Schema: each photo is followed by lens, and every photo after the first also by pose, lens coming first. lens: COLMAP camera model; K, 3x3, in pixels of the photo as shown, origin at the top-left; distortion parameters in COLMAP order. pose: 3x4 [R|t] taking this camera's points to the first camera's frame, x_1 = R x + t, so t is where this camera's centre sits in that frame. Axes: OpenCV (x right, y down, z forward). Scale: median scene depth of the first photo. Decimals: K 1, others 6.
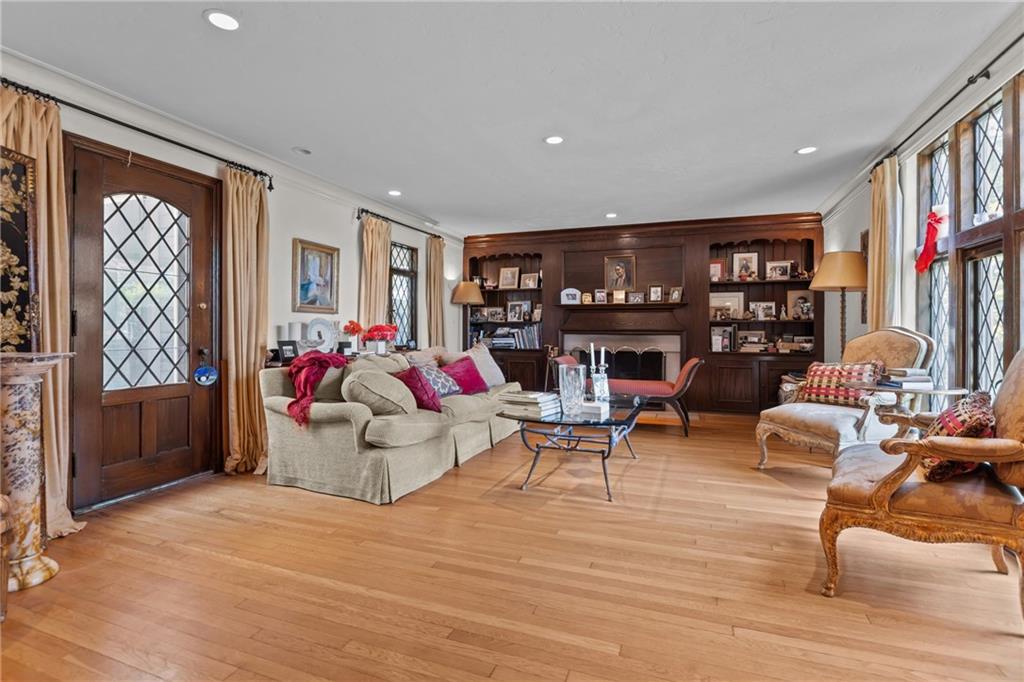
lens RADIAL K [[478.5, 0, 552.8], [0, 478.5, 329.6], [0, 0, 1]] dist [-0.007756, 0.001510]
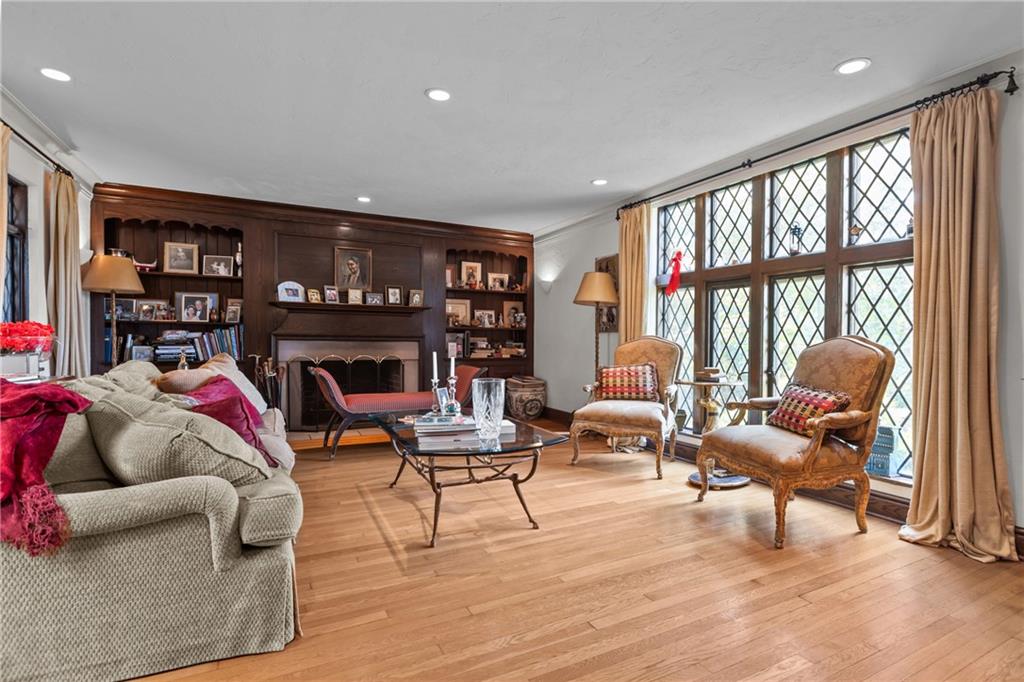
lens RADIAL K [[478.5, 0, 512.0], [0, 478.5, 345.1], [0, 0, 1]] dist [-0.007756, 0.001510]
pose [[0.702441, -0.006542, 0.711711, -0.280392], [-0.009601, 0.999780, 0.018666, -0.000734], [-0.711677, -0.019945, 0.702224, 0.209524]]
